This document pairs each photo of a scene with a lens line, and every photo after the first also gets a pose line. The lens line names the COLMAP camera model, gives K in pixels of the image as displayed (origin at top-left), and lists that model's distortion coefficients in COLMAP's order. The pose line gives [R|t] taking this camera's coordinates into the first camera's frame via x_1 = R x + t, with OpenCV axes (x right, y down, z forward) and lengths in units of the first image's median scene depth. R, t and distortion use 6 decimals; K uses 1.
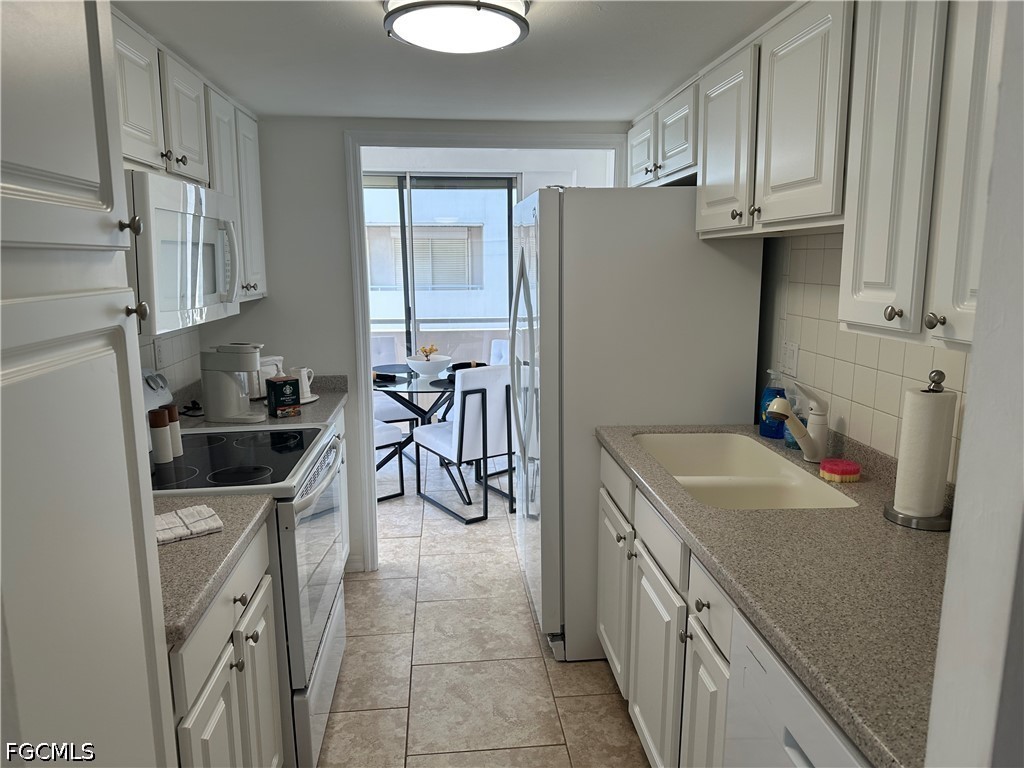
lens RADIAL K [[713.6, 0, 512.0], [0, 713.6, 384.0], [0, 0, 1]] dist [0.138938, -0.174032]
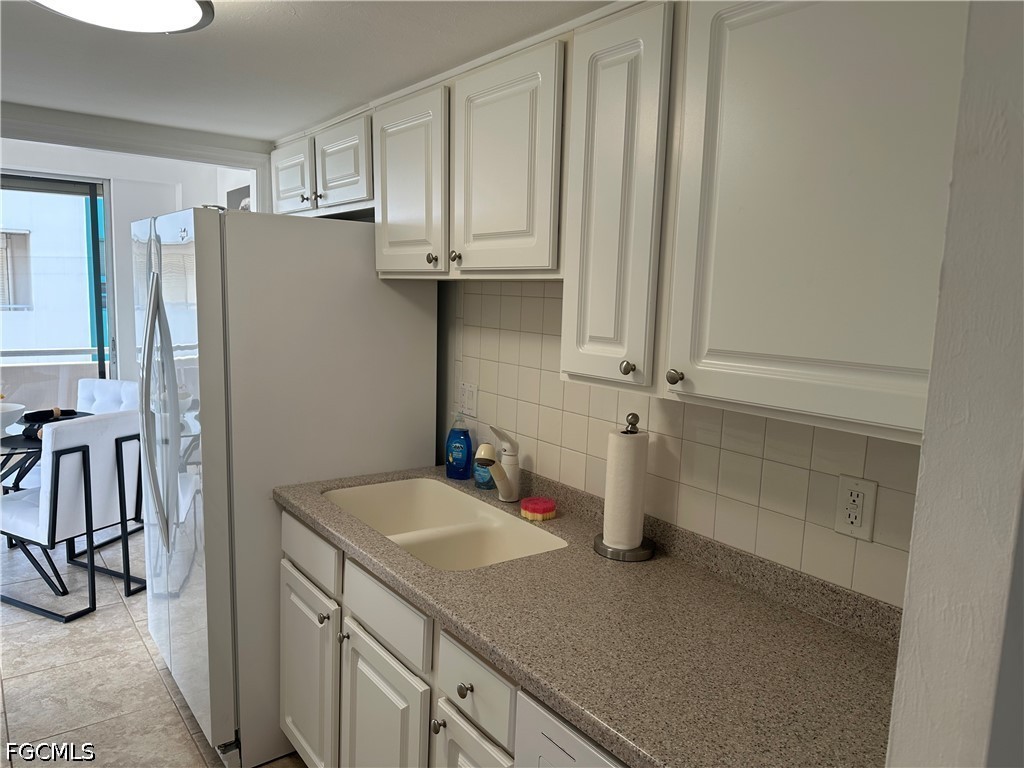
lens RADIAL K [[713.9, 0, 512.0], [0, 713.9, 384.0], [0, 0, 1]] dist [0.076904, -0.076078]
pose [[0.852142, -0.038162, 0.521918, -0.083864], [0.055401, 0.998312, -0.017458, -0.033200], [-0.520371, 0.043792, 0.852817, 0.106447]]
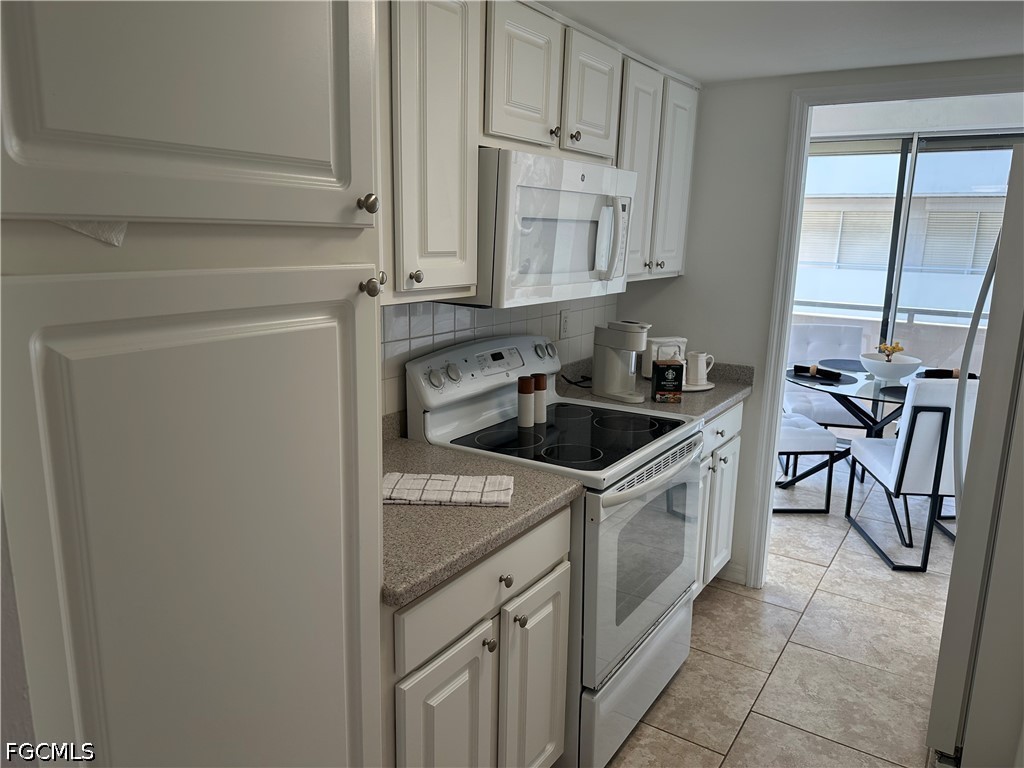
lens RADIAL K [[736.4, 0, 534.4], [0, 736.4, 378.2], [0, 0, 1]] dist [0.085643, -0.078627]
pose [[0.791989, 0.151728, -0.591382, 0.129077], [-0.138098, 0.988043, 0.068555, -0.030659], [0.594712, 0.027374, 0.803473, 0.120881]]
